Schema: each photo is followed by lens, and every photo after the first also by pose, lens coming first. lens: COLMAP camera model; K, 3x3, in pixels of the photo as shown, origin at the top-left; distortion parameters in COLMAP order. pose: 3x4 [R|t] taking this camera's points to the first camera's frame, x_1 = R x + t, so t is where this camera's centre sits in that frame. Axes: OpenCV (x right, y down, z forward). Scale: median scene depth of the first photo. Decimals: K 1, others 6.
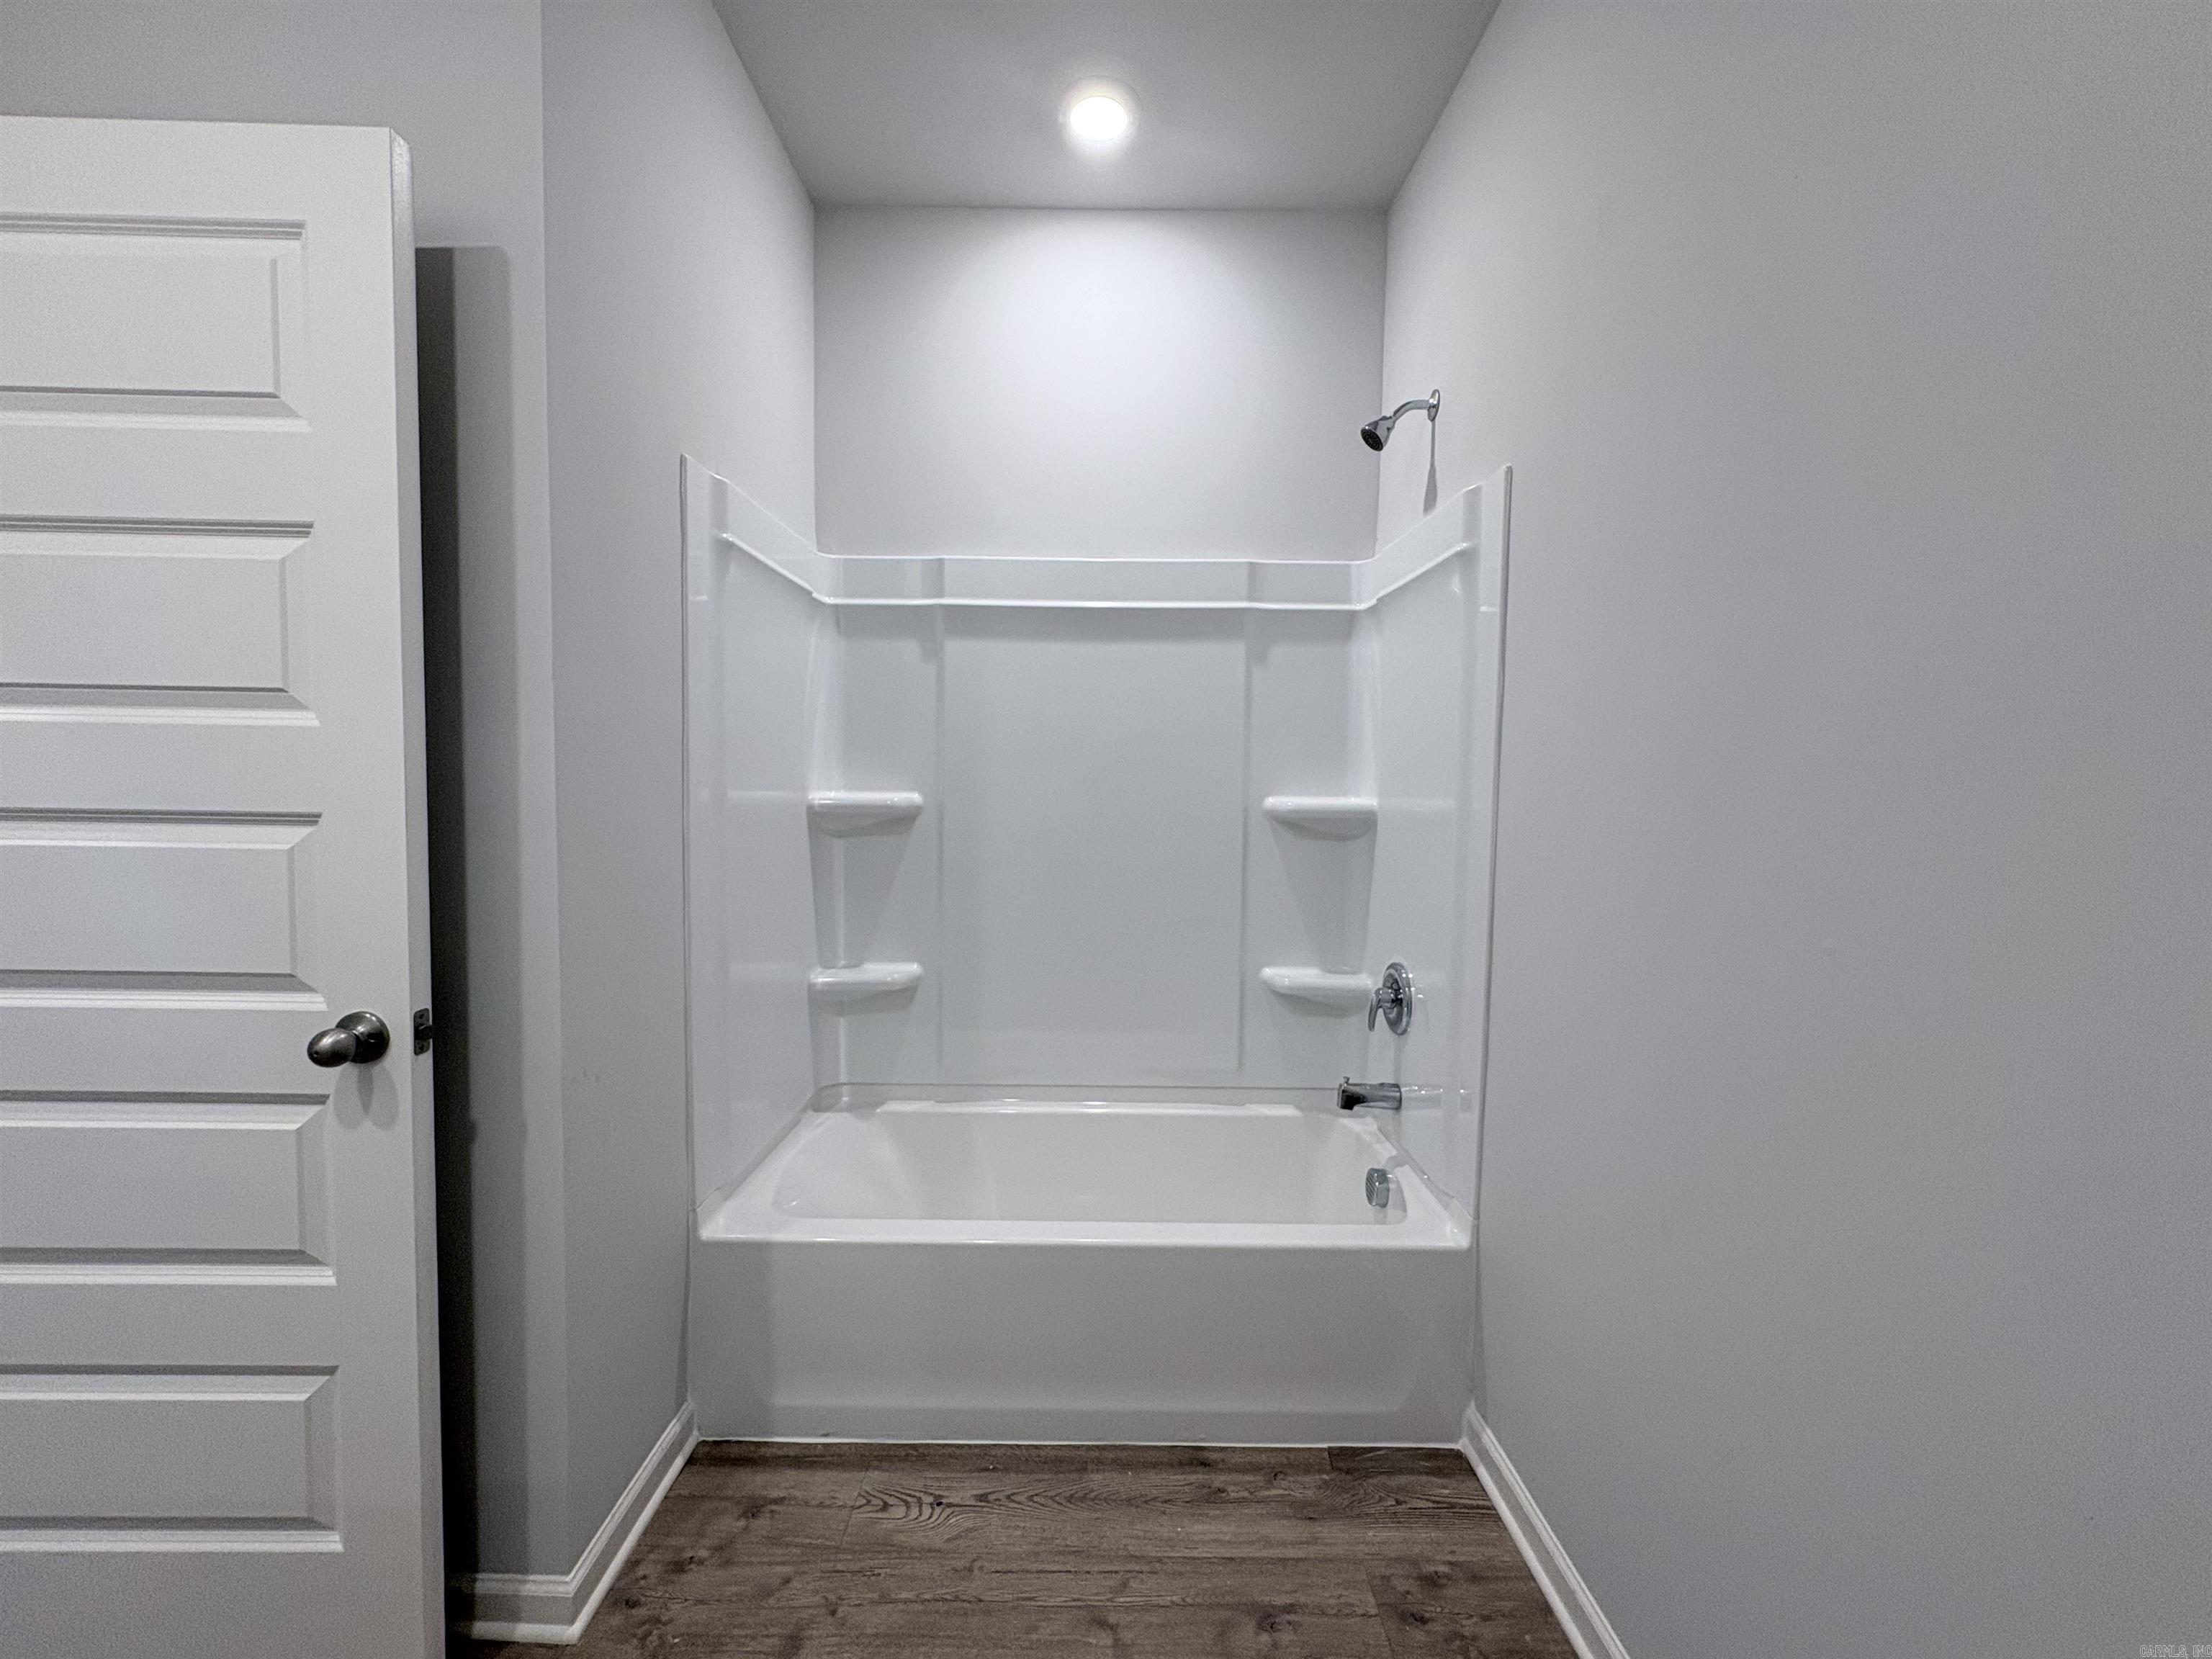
lens RADIAL K [[883.4, 0, 1115.3], [0, 883.4, 825.5], [0, 0, 1]] dist [-0.004478, 0.000989]
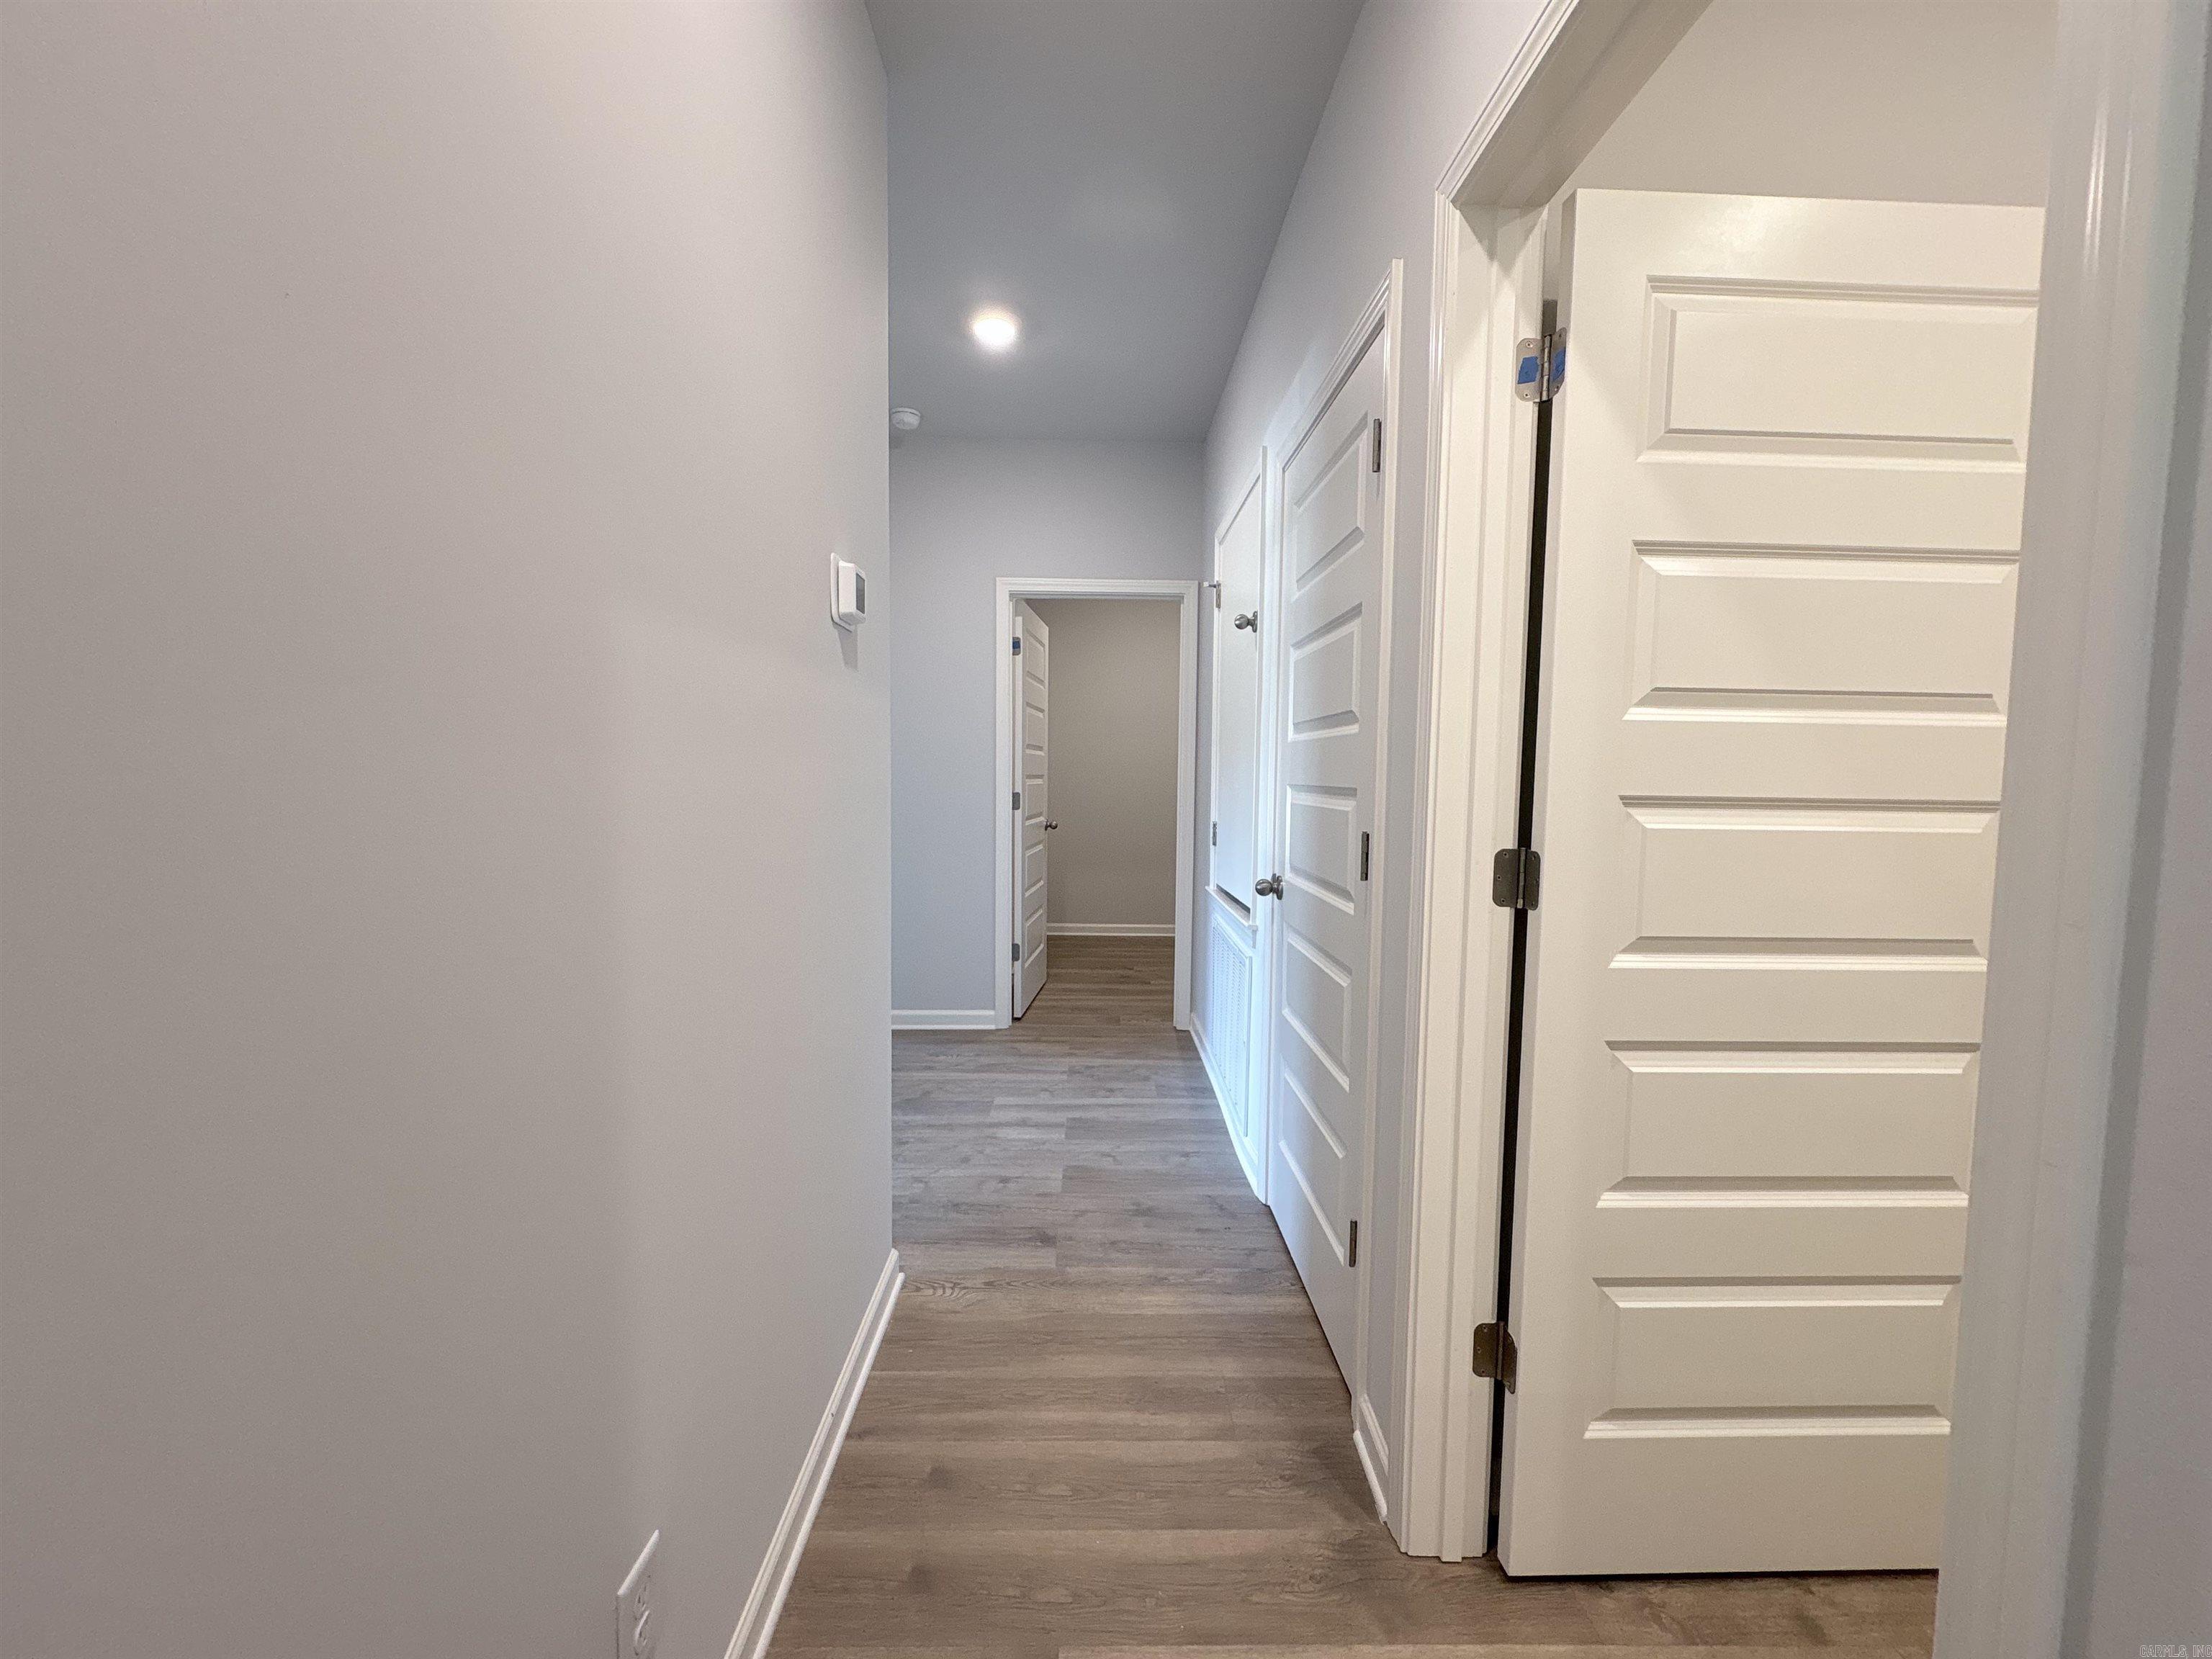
lens RADIAL K [[883.4, 0, 1091.8], [0, 883.4, 824.9], [0, 0, 1]] dist [-0.004478, 0.000989]
pose [[0.999965, 0.002770, -0.007945, -1.944822], [-0.002665, 0.999911, 0.013097, 0.004371], [0.007980, -0.013075, 0.999883, -0.158972]]
